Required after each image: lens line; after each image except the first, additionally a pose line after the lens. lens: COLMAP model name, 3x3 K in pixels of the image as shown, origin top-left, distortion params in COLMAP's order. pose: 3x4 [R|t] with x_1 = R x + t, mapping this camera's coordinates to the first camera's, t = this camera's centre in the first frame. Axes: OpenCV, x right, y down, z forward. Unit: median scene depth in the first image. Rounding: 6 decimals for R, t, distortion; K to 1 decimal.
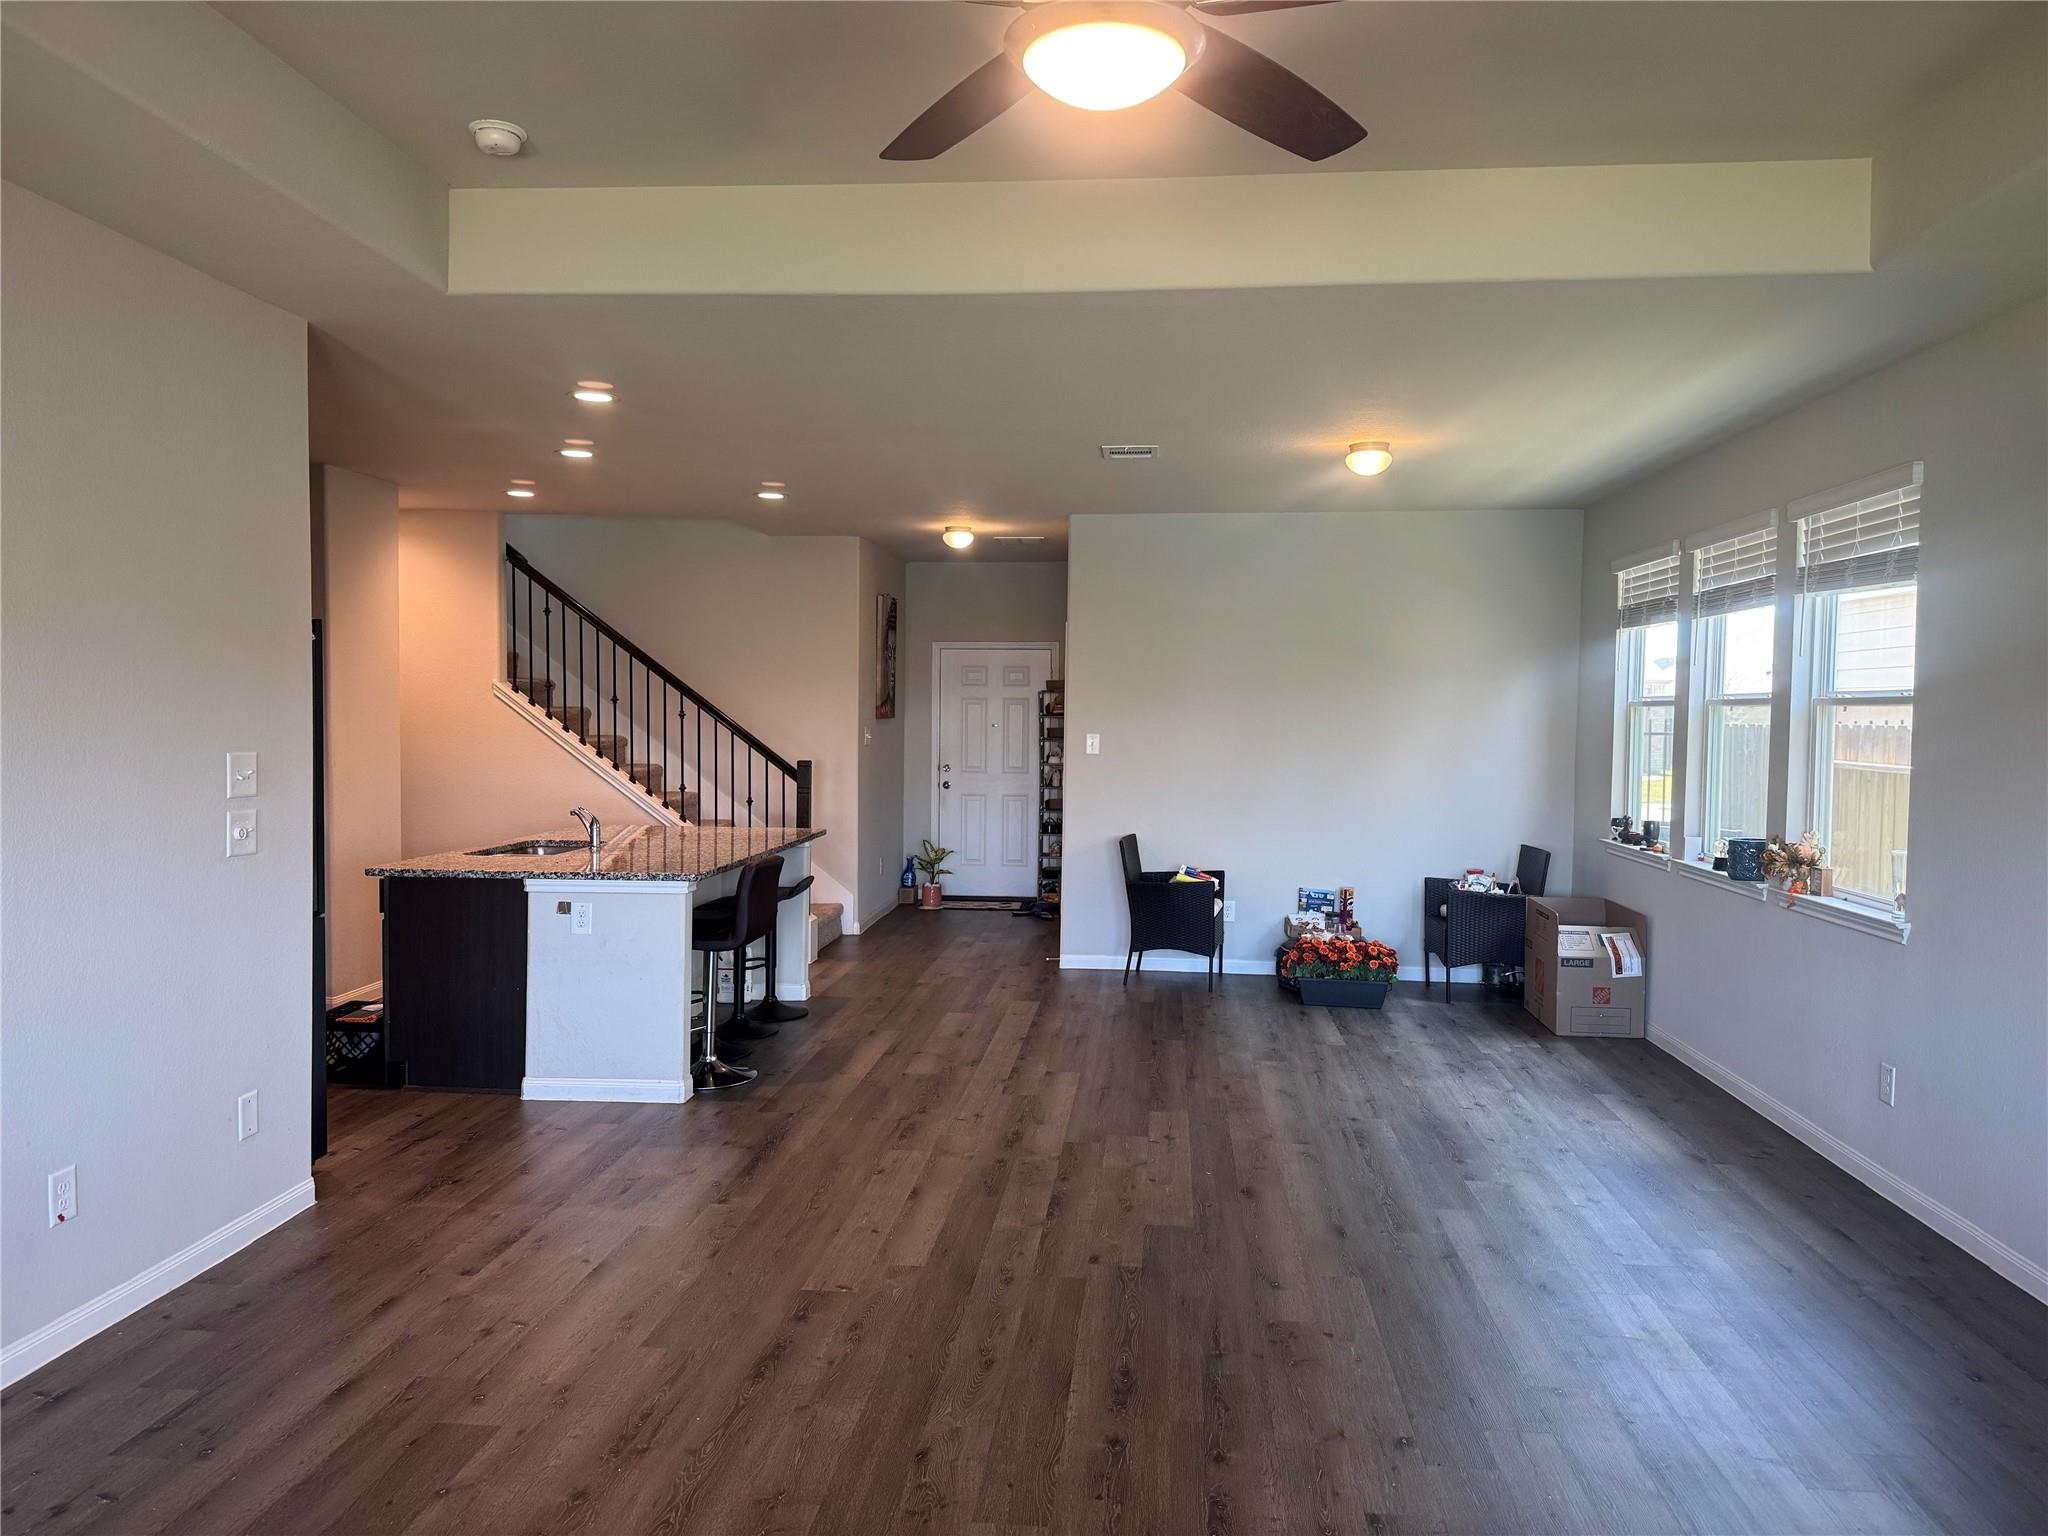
lens RADIAL K [[1424.1, 0, 1017.2], [0, 1424.1, 769.4], [0, 0, 1]] dist [-0.006289, -0.003289]
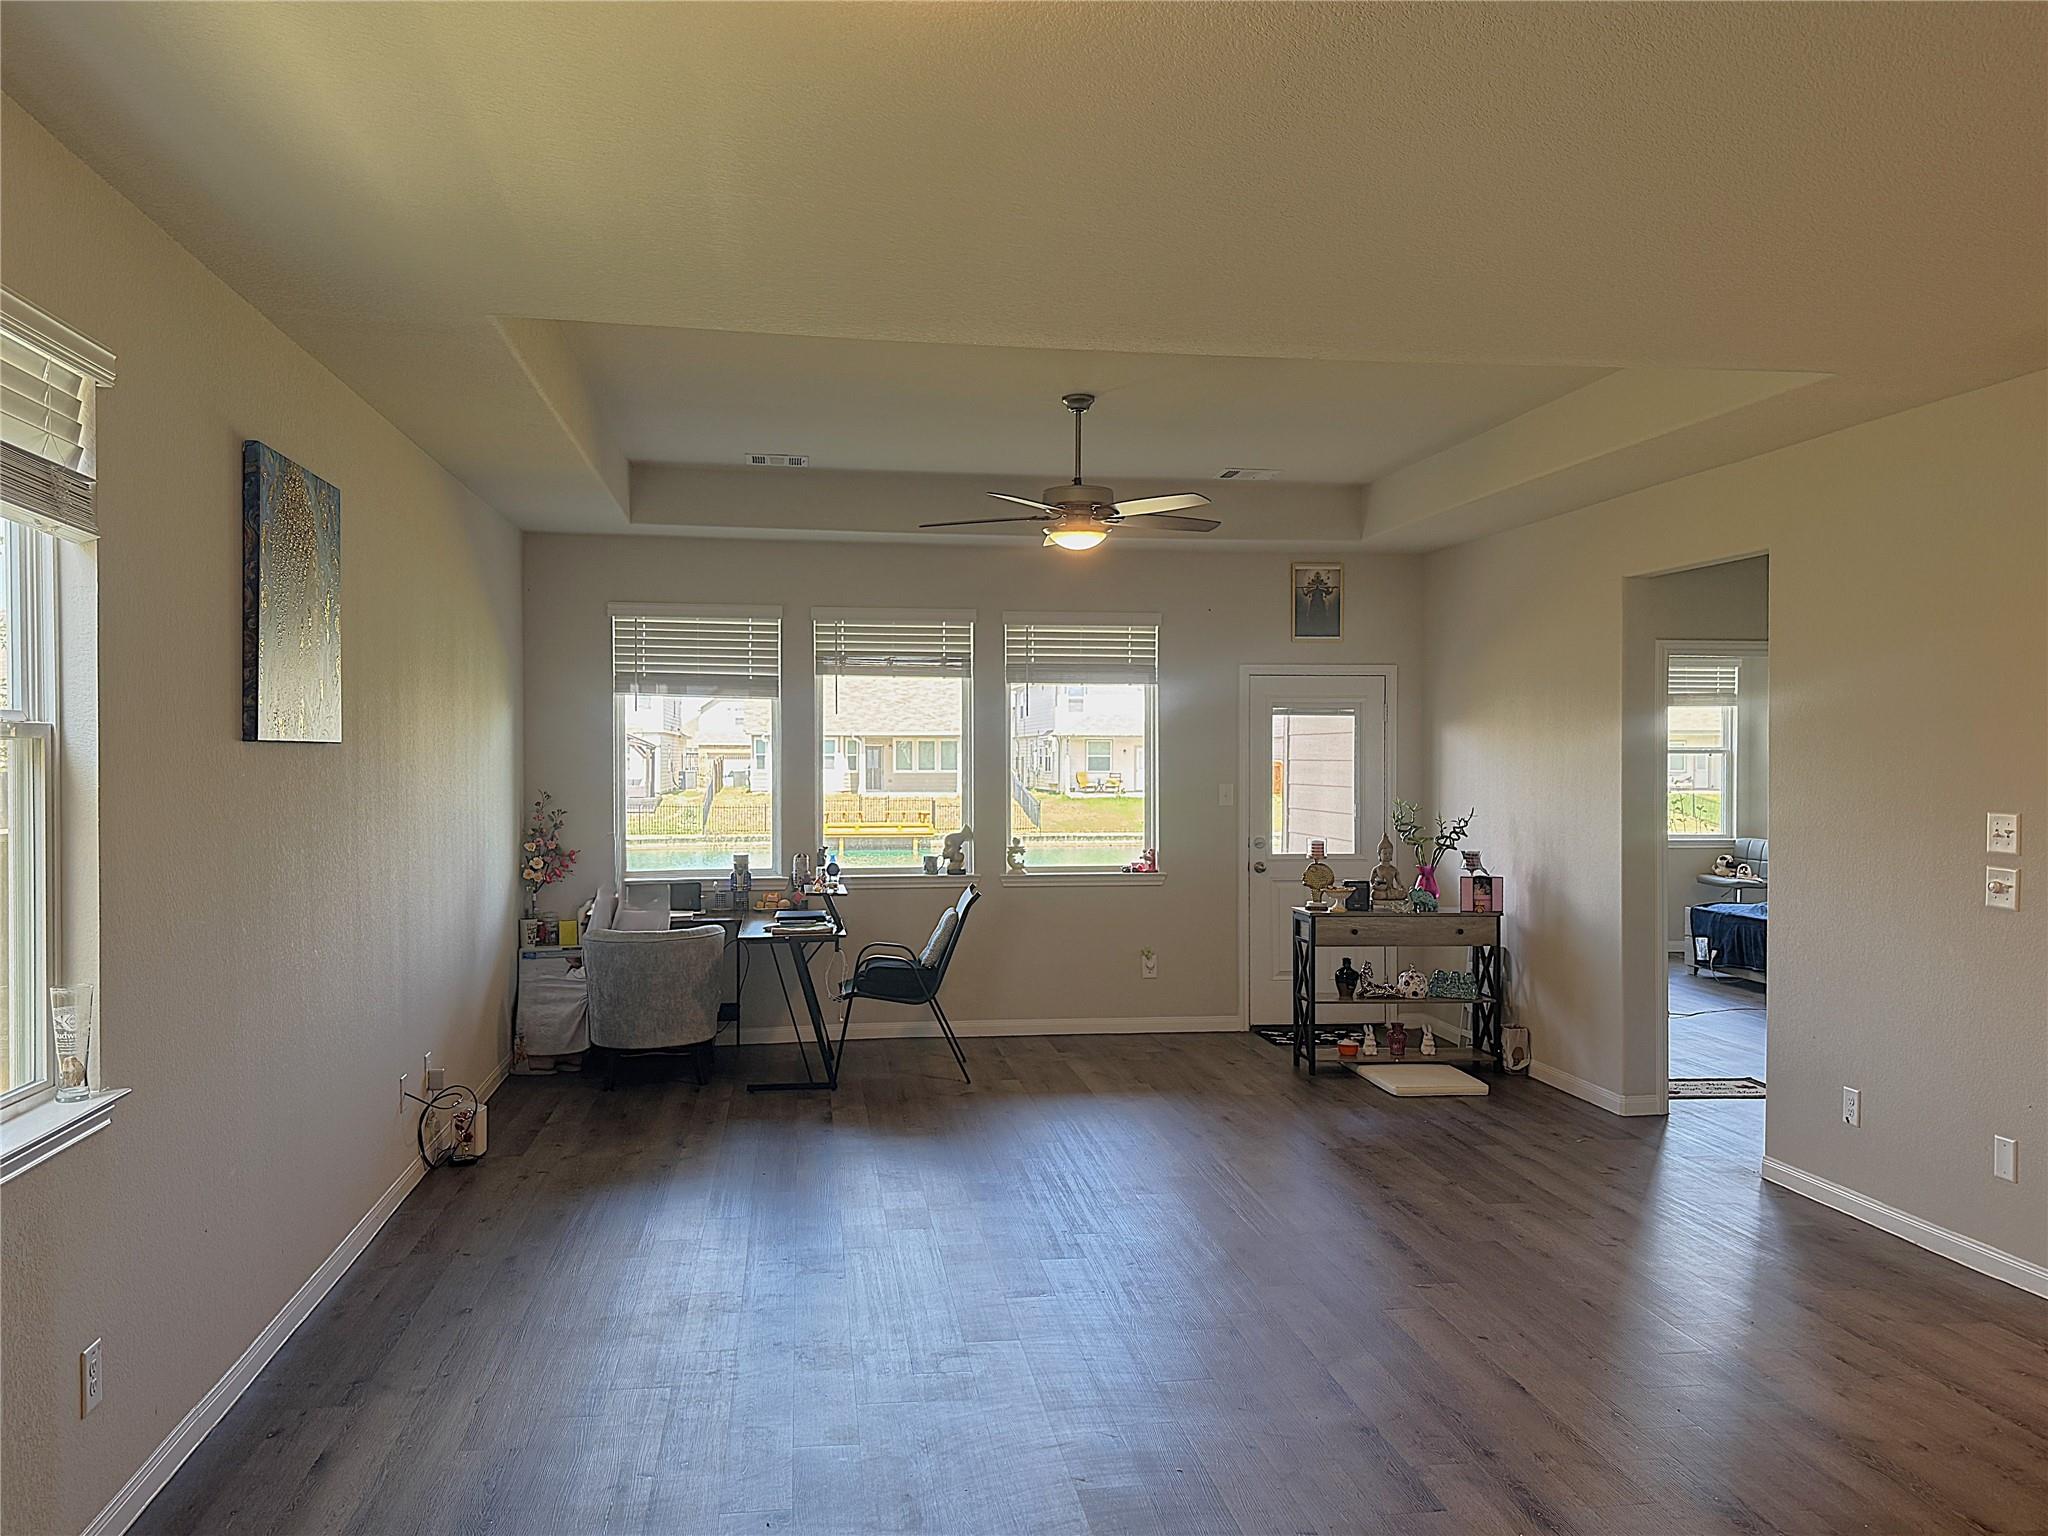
lens RADIAL K [[1424.1, 0, 1022.3], [0, 1424.1, 767.2], [0, 0, 1]] dist [-0.006289, -0.003289]
pose [[-0.969849, -0.007774, -0.243583, 0.483306], [-0.019398, 0.998782, 0.045358, -0.088390], [0.242934, 0.048715, -0.968819, 2.111891]]
